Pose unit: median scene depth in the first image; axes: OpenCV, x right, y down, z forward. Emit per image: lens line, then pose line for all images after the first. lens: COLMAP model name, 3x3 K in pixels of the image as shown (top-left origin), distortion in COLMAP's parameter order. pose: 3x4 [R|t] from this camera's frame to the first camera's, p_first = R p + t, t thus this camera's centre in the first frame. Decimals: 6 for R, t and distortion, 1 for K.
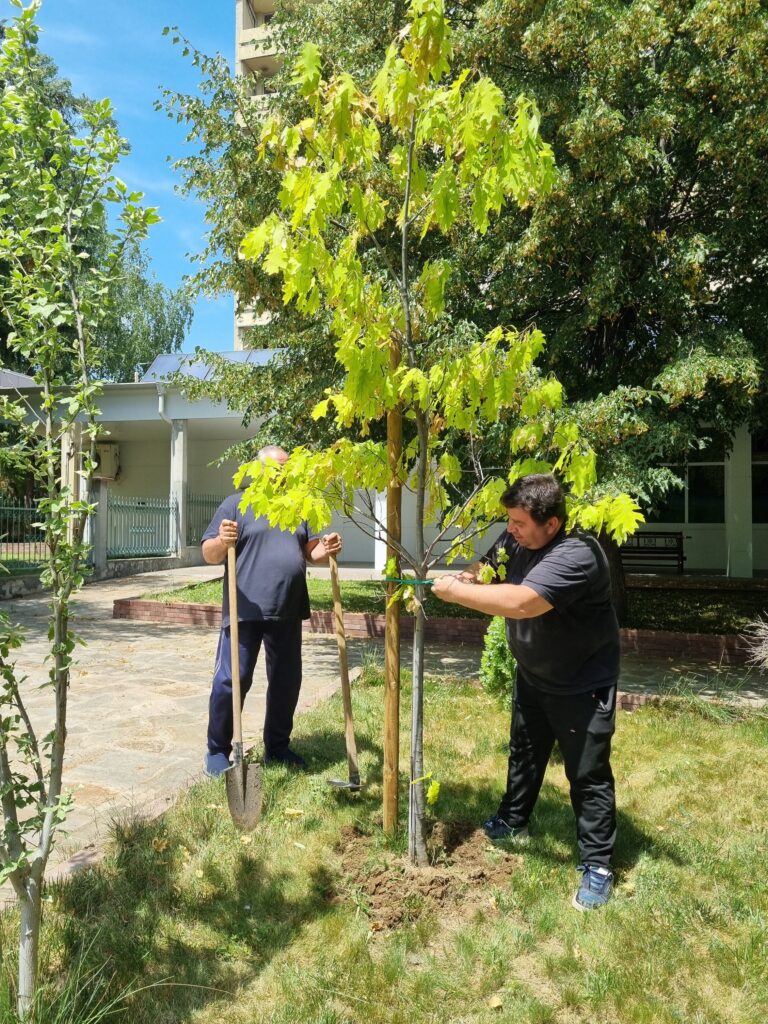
lens RADIAL K [[774.4, 0, 381.6], [0, 774.4, 511.2], [0, 0, 1]] dist [0.048839, -0.045927]
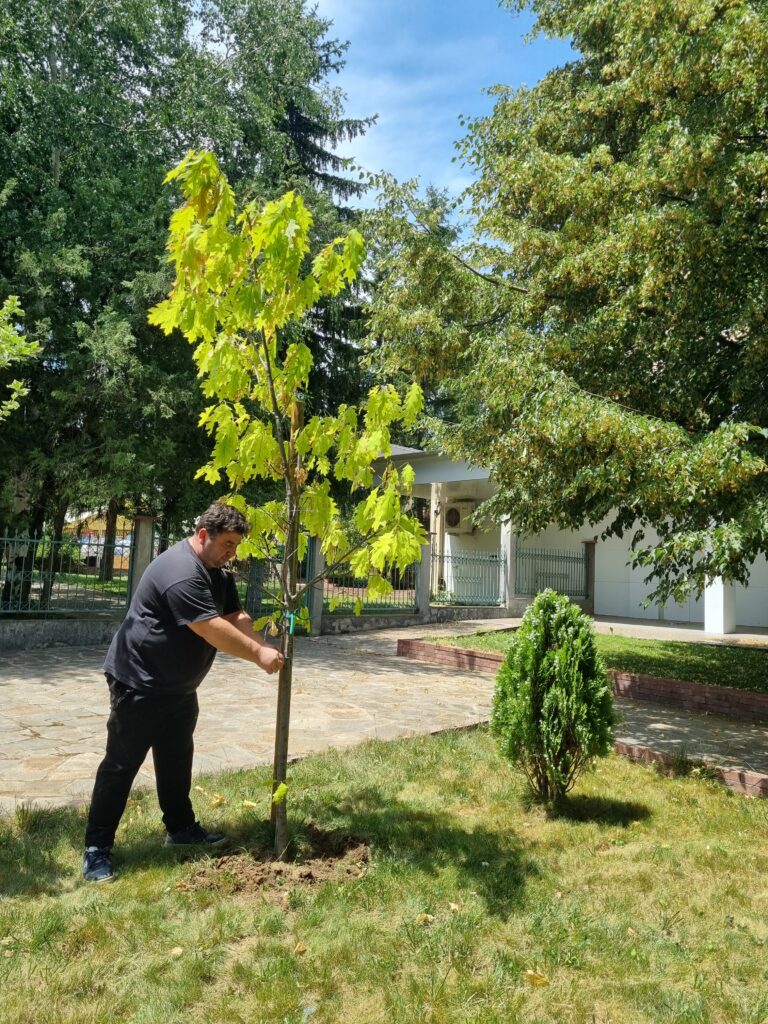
lens RADIAL K [[774.4, 0, 381.6], [0, 774.4, 511.2], [0, 0, 1]] dist [0.048839, -0.045927]
pose [[0.831546, -0.029694, -0.554662, 0.265570], [-0.005199, 0.998110, -0.061229, -0.005922], [0.555431, 0.053799, 0.829820, 0.015231]]
